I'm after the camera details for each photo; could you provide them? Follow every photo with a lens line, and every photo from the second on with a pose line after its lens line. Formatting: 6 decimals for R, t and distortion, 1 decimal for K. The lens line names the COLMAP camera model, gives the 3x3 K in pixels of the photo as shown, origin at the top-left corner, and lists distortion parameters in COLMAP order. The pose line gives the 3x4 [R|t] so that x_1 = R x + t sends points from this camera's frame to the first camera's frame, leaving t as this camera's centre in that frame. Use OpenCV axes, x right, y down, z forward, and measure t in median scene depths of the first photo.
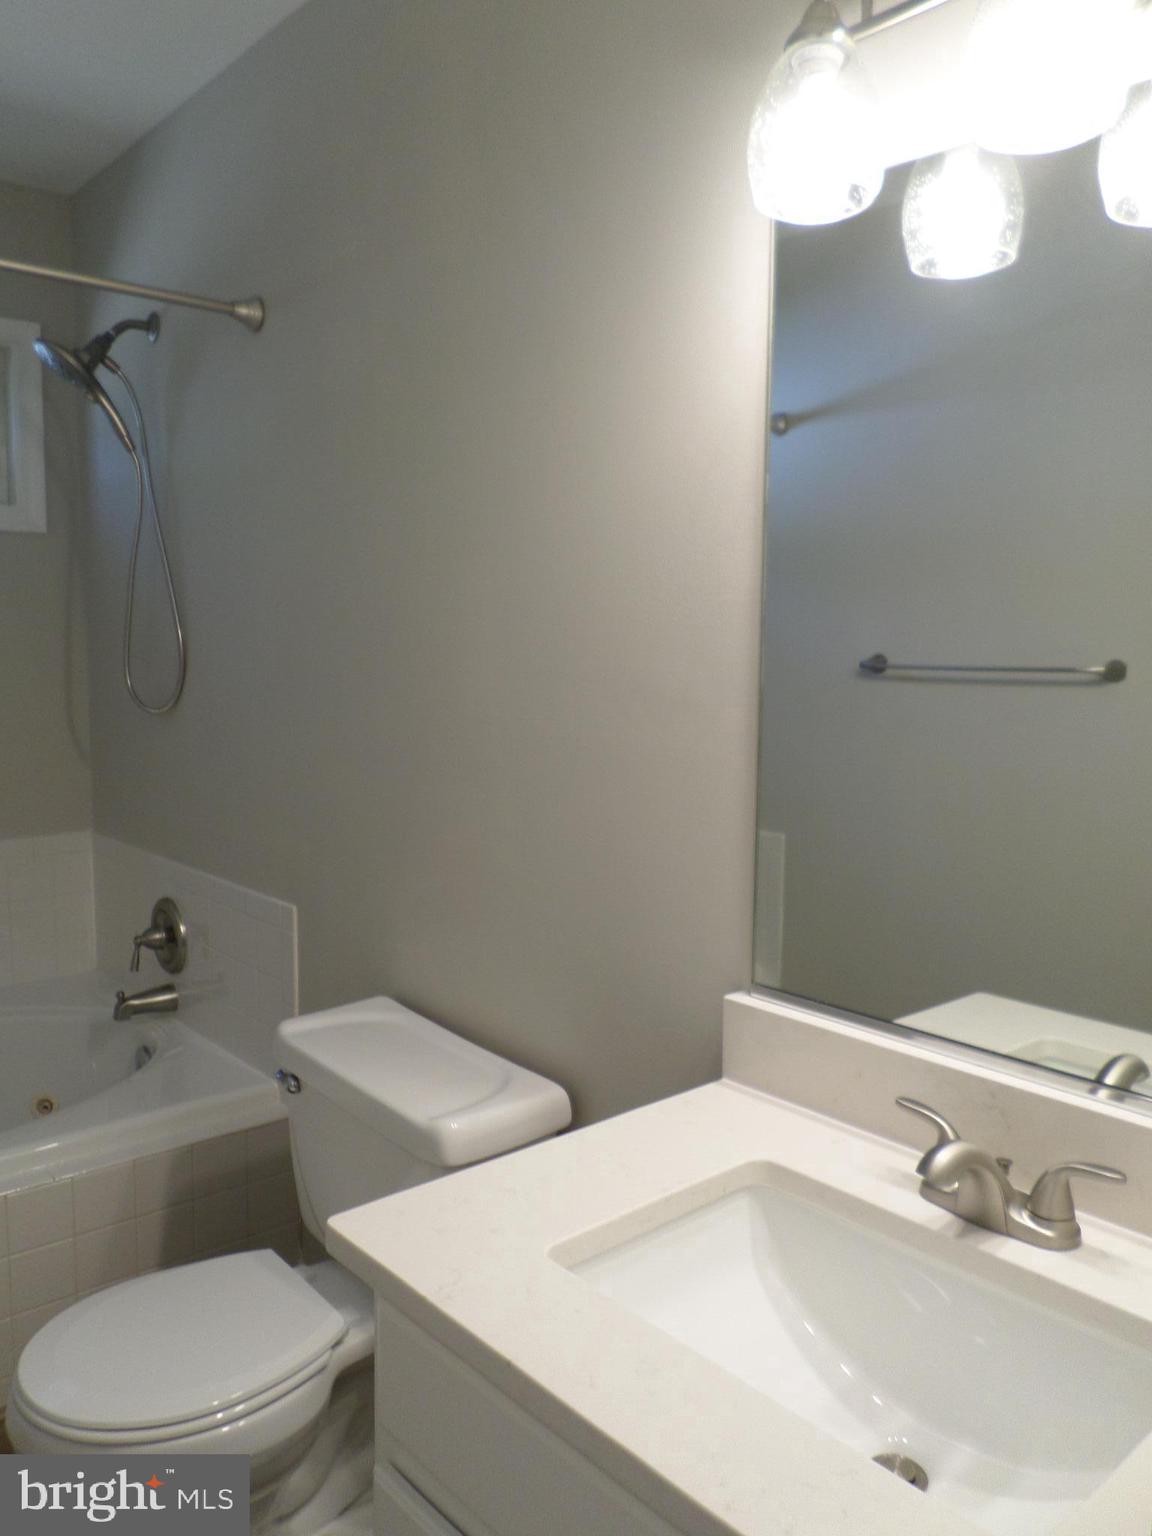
lens RADIAL K [[1171.2, 0, 583.6], [0, 1171.2, 771.6], [0, 0, 1]] dist [-0.008815, -0.008123]
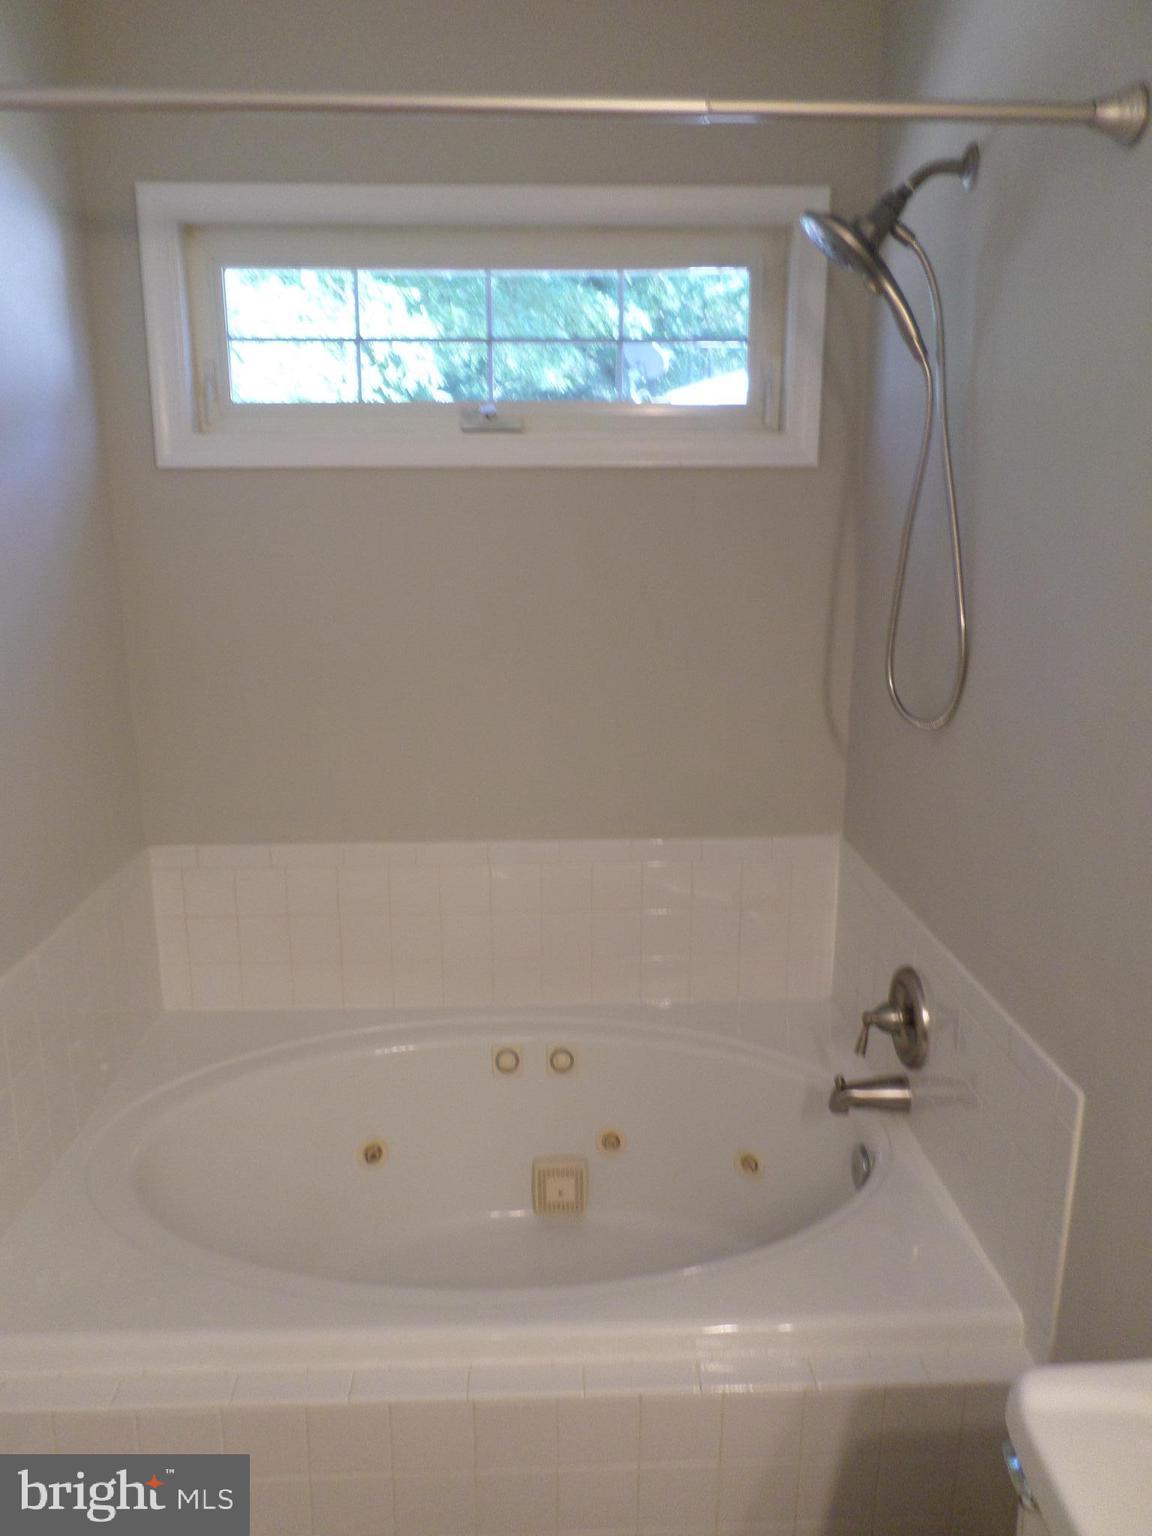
lens RADIAL K [[1132.0, 0, 576.0], [0, 1132.0, 768.0], [0, 0, 1]] dist [-0.016451, -0.007430]
pose [[0.768806, 0.141363, -0.623662, -0.089032], [-0.053897, 0.986114, 0.157078, -0.126486], [0.637207, -0.087149, 0.765750, 0.325354]]
